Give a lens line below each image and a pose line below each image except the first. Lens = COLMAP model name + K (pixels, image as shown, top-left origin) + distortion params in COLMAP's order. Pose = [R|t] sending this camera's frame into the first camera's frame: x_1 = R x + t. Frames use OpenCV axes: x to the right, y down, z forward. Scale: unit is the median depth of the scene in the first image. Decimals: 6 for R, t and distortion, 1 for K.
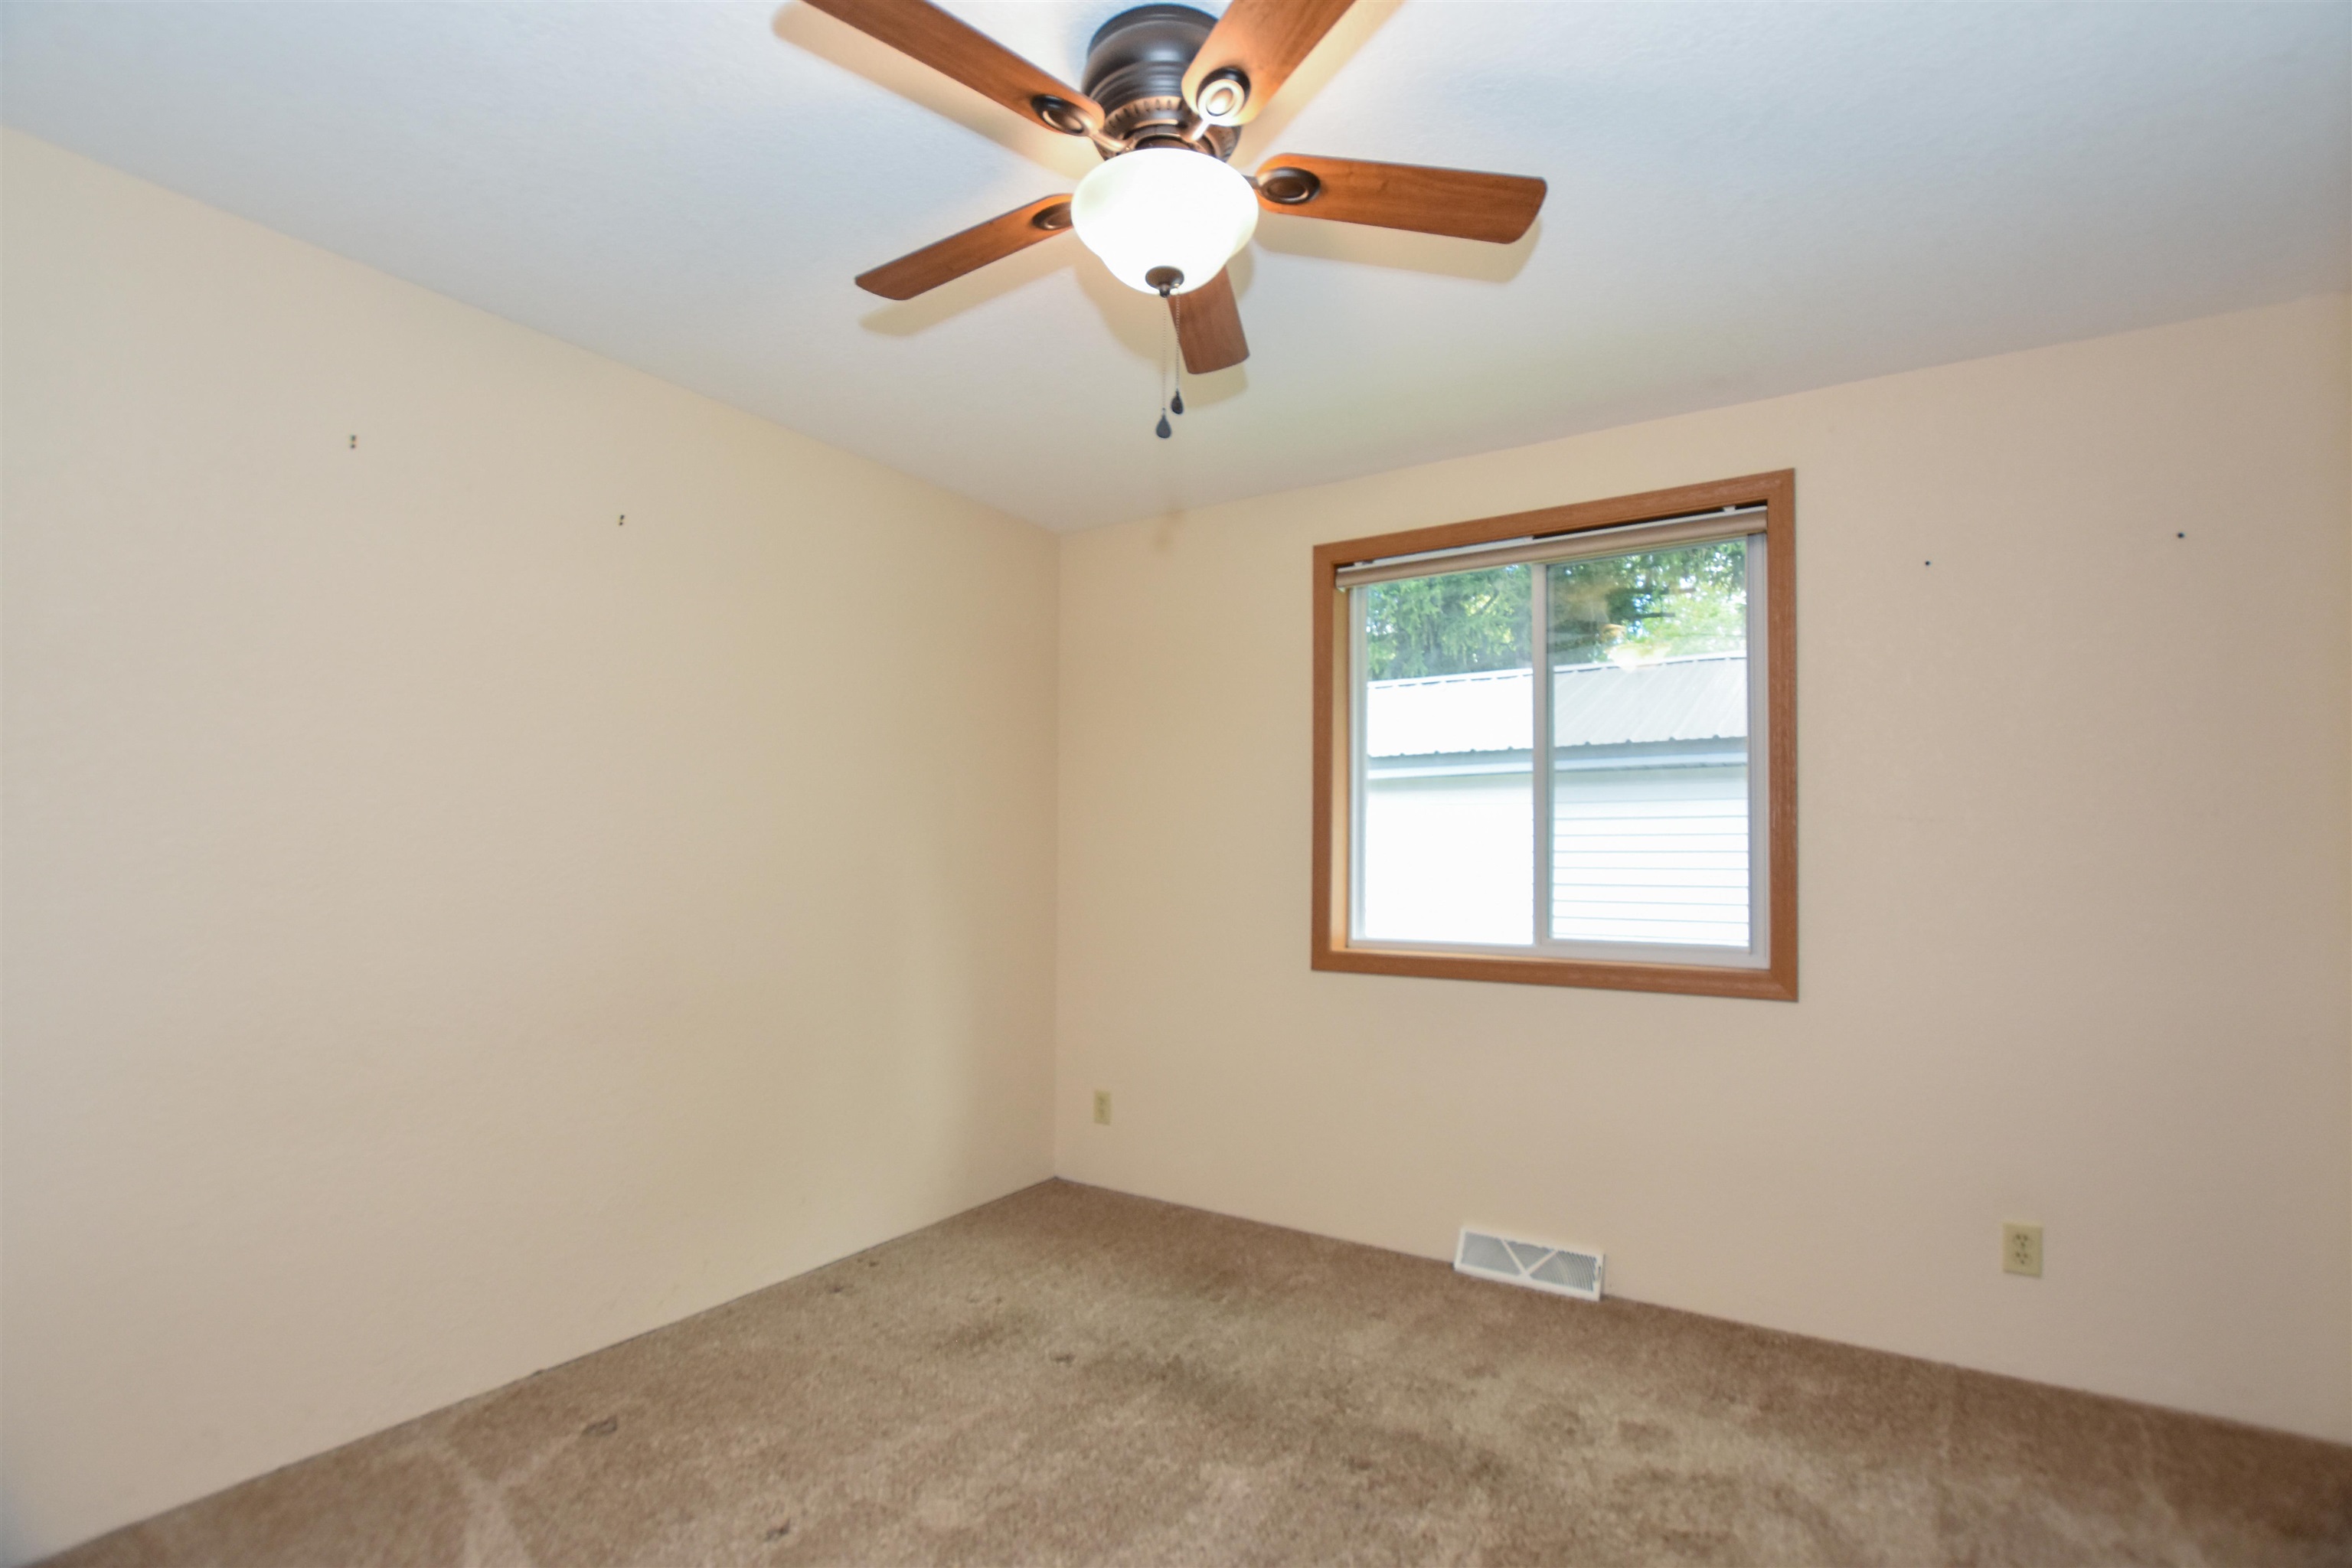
lens RADIAL K [[1208.4, 0, 1176.4], [0, 1208.4, 833.9], [0, 0, 1]] dist [-0.016776, 0.000120]
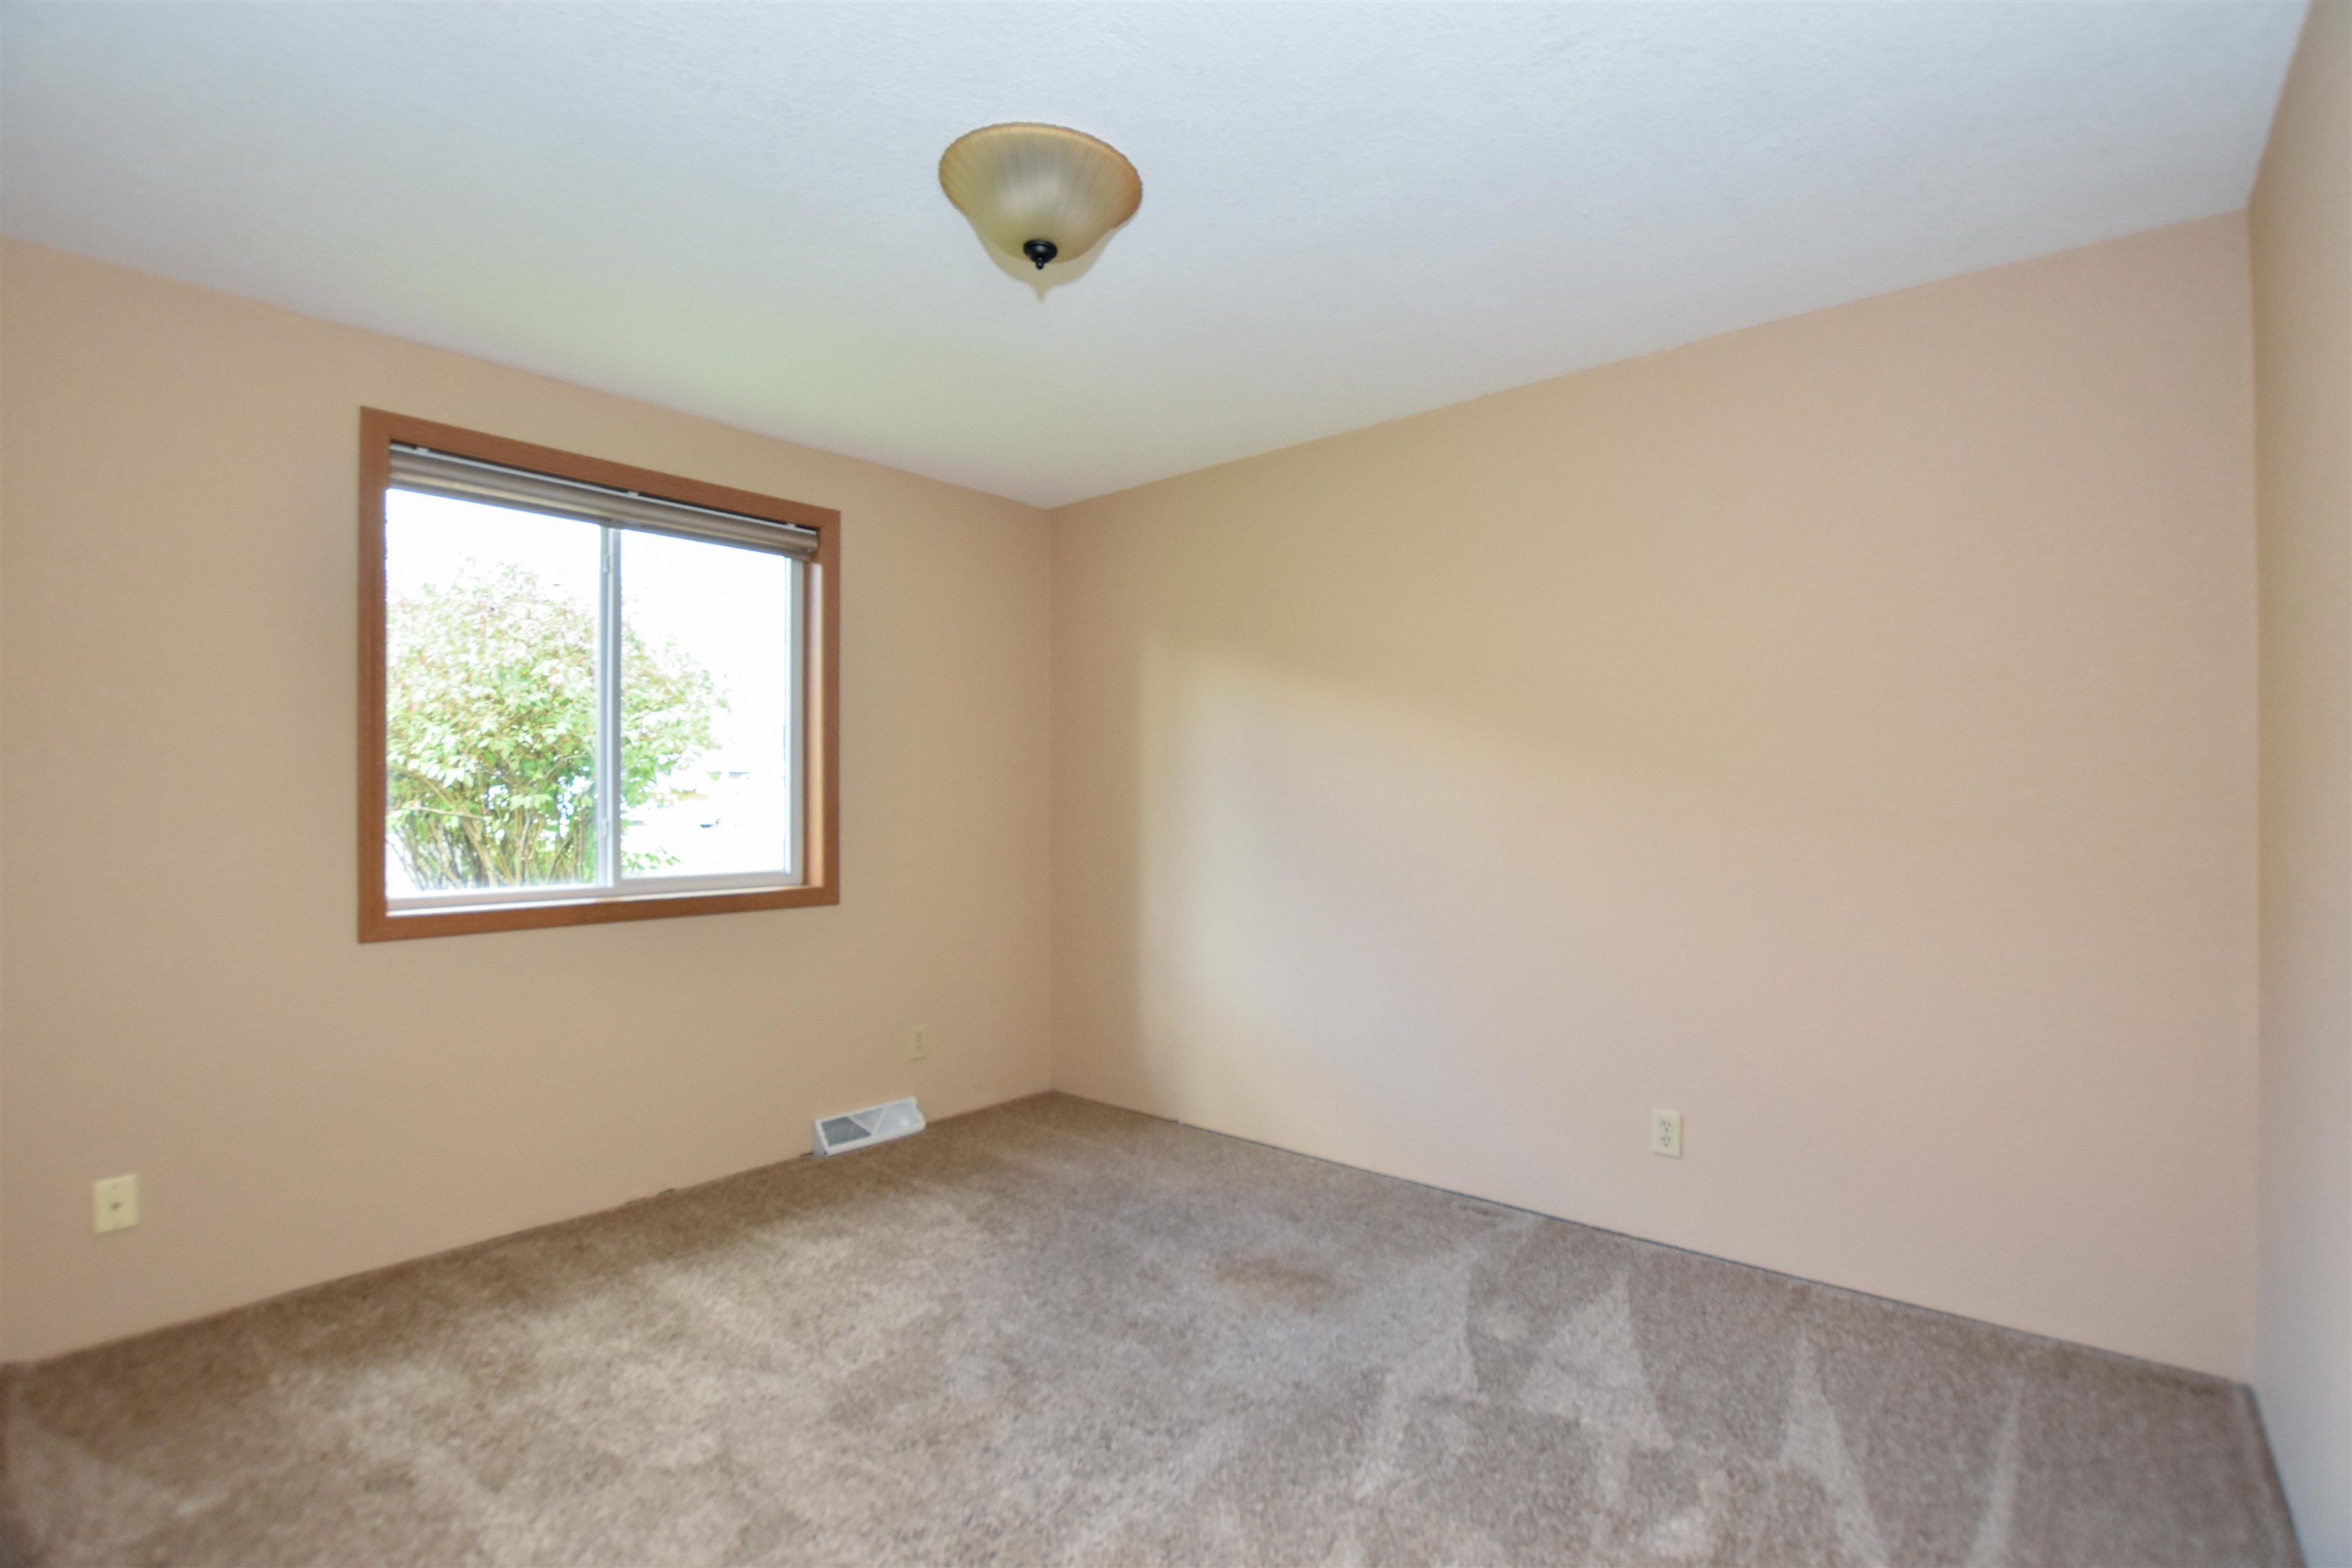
lens RADIAL K [[1137.6, 0, 1172.2], [0, 1137.6, 819.1], [0, 0, 1]] dist [-0.017413, 0.000004]
pose [[0.082963, -0.022094, 0.996308, -0.623333], [-0.018207, 0.999554, 0.023682, 0.003187], [-0.996386, -0.020105, 0.082524, 0.440628]]
